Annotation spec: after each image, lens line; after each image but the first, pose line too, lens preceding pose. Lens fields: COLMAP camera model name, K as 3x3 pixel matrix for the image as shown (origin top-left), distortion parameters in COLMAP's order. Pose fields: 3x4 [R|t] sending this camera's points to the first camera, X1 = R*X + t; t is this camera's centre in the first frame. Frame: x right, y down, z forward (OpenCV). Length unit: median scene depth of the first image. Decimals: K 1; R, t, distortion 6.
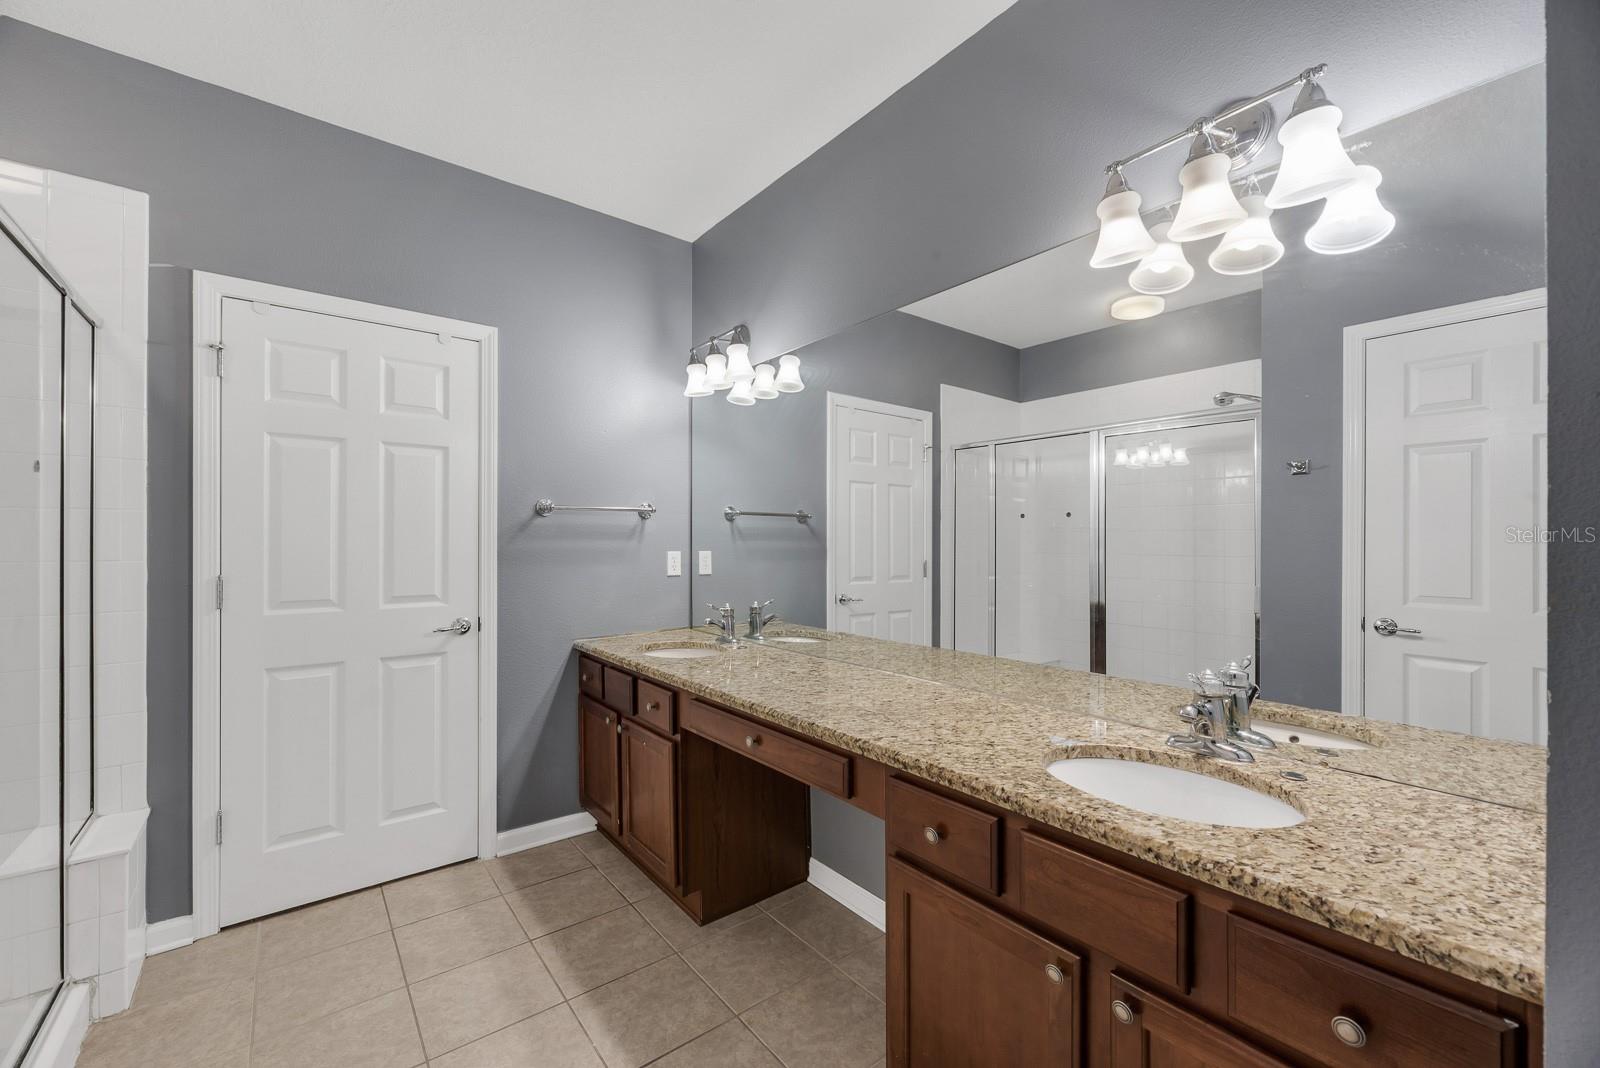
lens RADIAL K [[649.2, 0, 792.5], [0, 649.2, 539.9], [0, 0, 1]] dist [-0.003014, -0.000144]
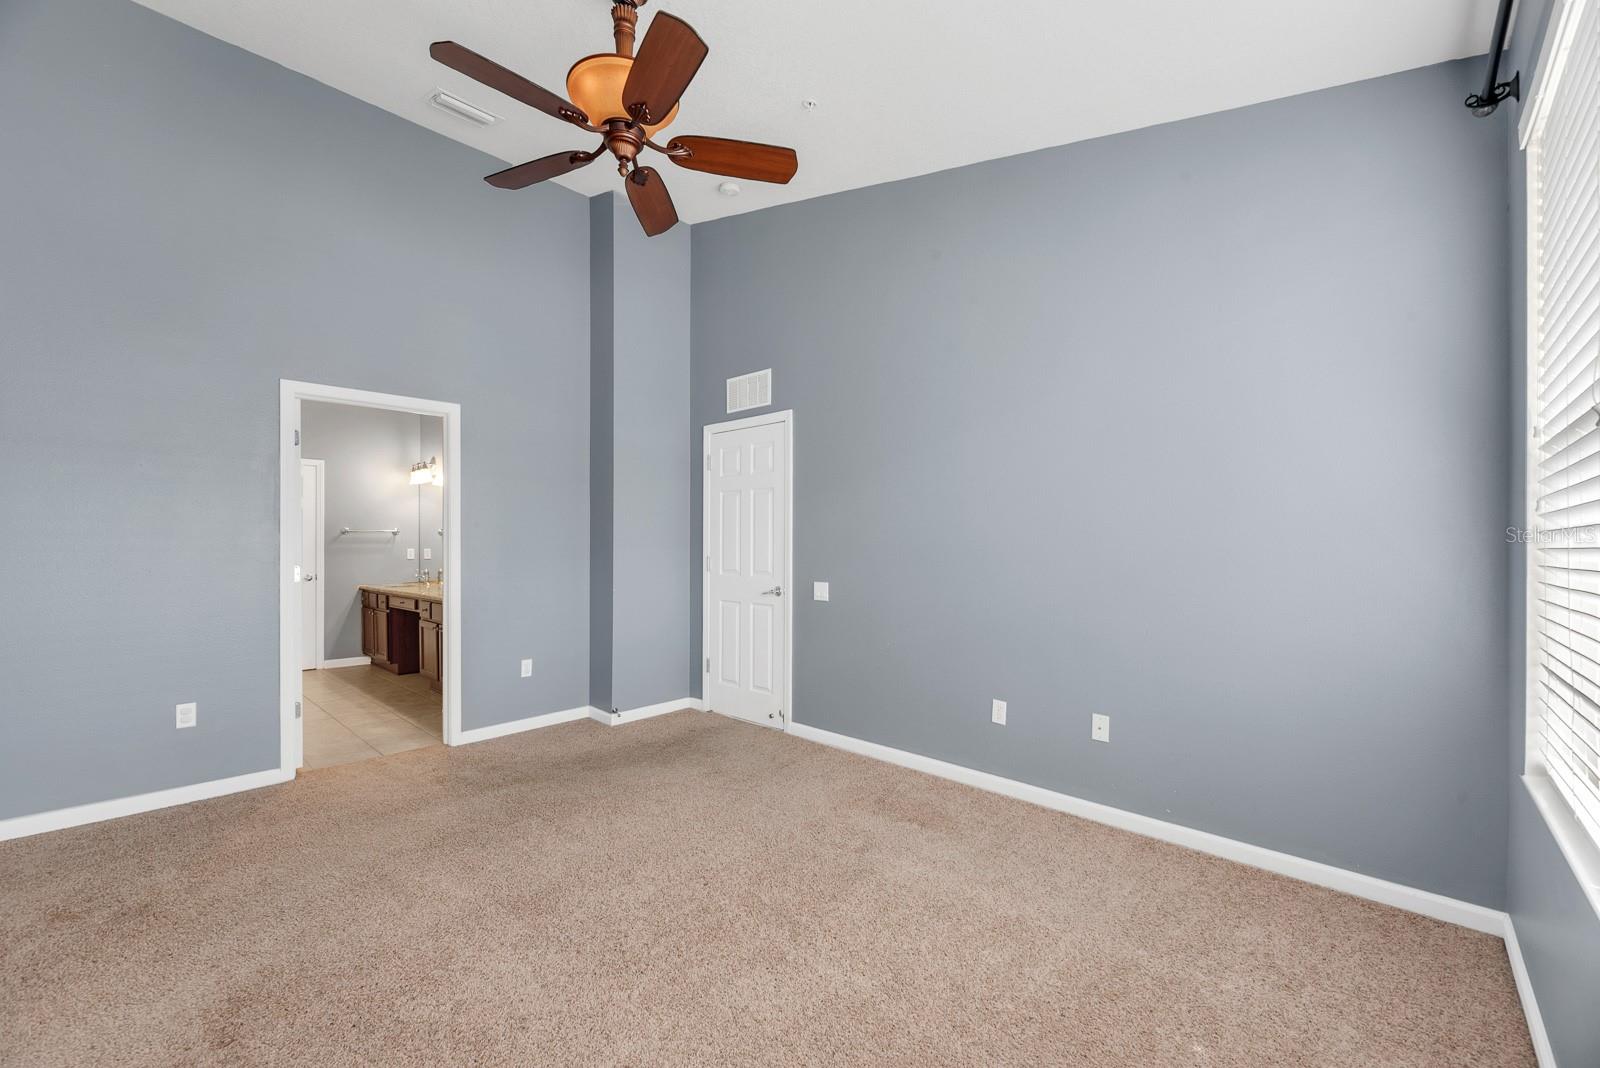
lens RADIAL K [[649.2, 0, 792.5], [0, 649.2, 539.9], [0, 0, 1]] dist [-0.003014, -0.000144]
pose [[0.987456, -0.002302, 0.157879, 0.914297], [0.002765, 0.999992, -0.002712, -0.003833], [-0.157871, 0.003114, 0.987455, -1.719367]]
